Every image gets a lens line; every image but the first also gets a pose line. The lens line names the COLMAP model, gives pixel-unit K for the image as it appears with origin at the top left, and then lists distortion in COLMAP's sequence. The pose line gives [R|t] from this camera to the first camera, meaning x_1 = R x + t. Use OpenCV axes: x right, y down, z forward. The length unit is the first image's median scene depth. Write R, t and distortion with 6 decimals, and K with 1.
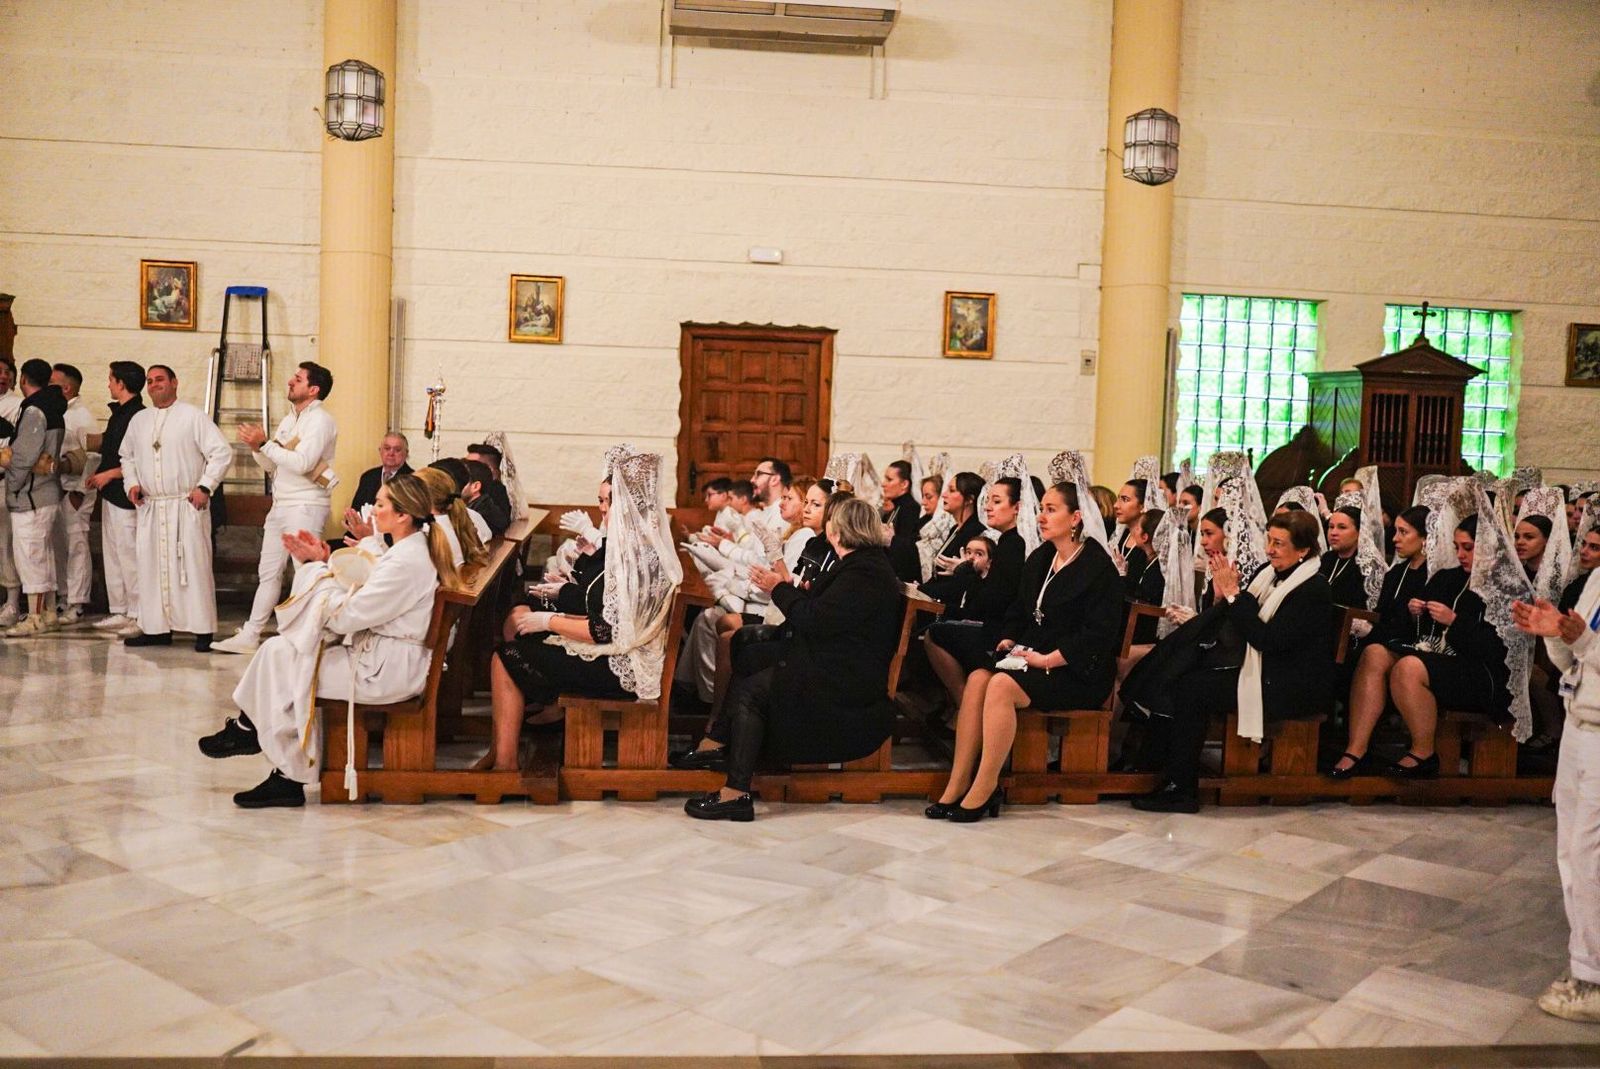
lens RADIAL K [[1555.3, 0, 799.0], [0, 1555.3, 523.8], [0, 0, 1]] dist [-0.030910, 0.000000]
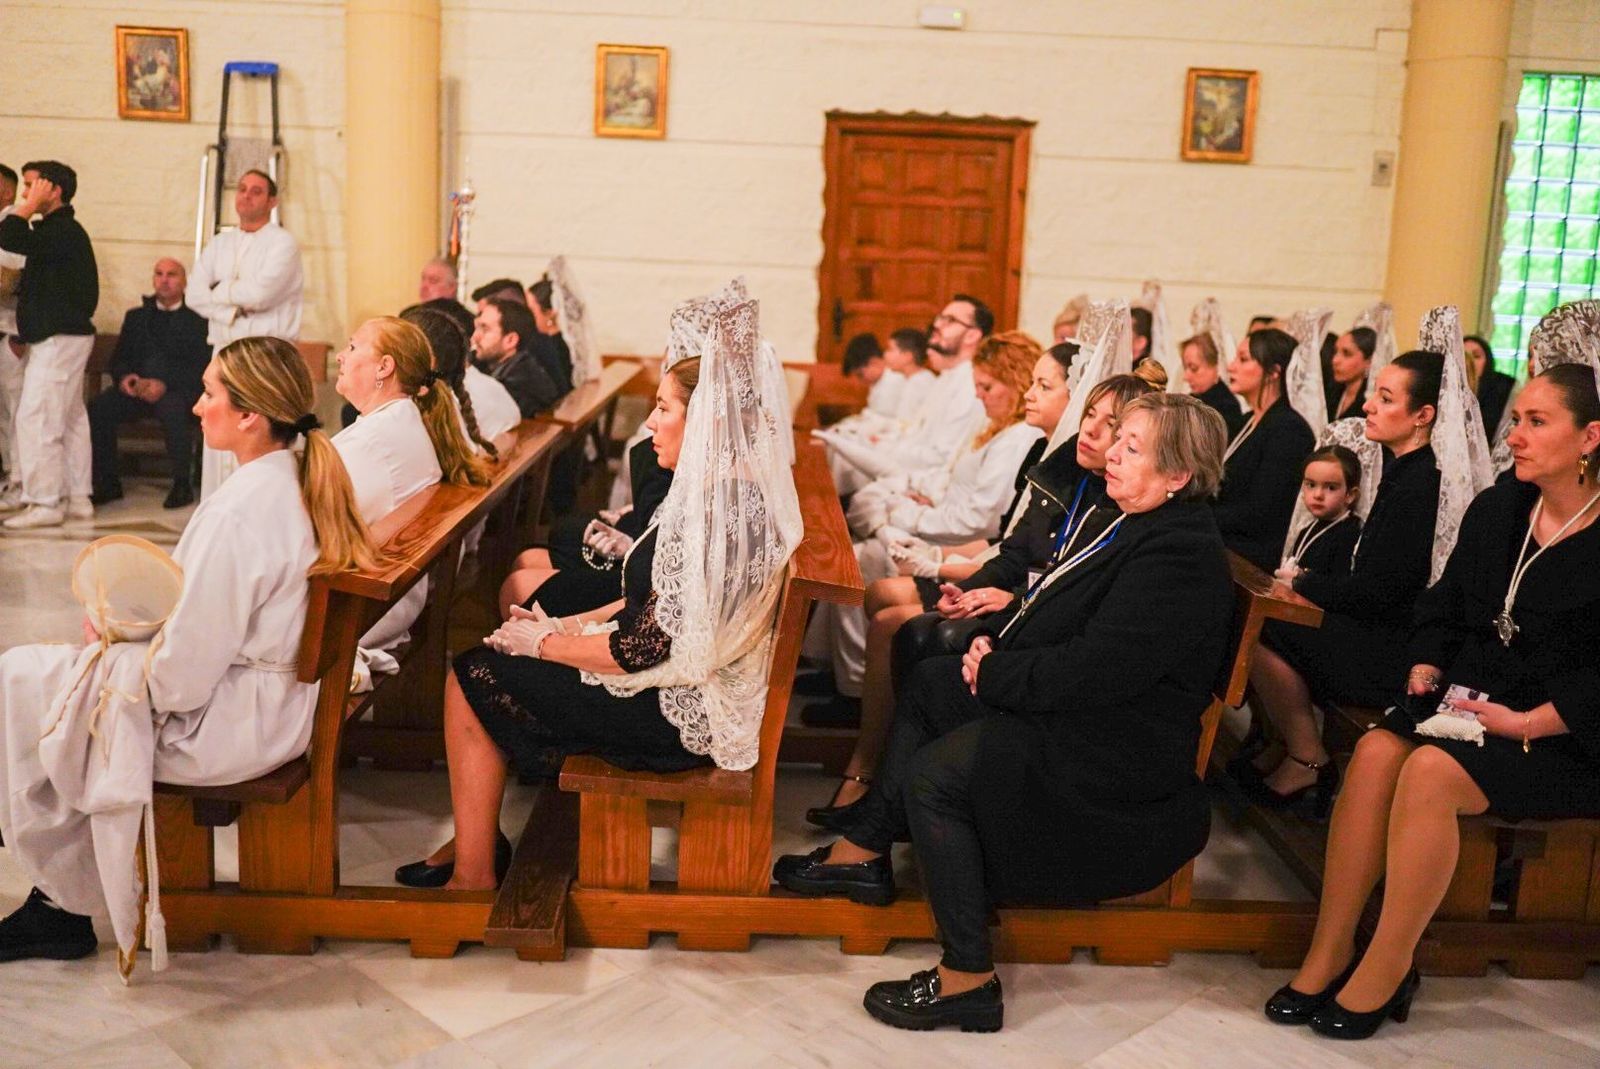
lens RADIAL K [[1555.3, 0, 814.0], [0, 1555.3, 534.0], [0, 0, 1]] dist [-0.030910, 0.000000]
pose [[0.996122, 0.022930, -0.084939, -0.014153], [-0.013175, 0.993432, 0.113666, -0.013479], [0.086987, -0.112106, 0.989882, 0.252897]]
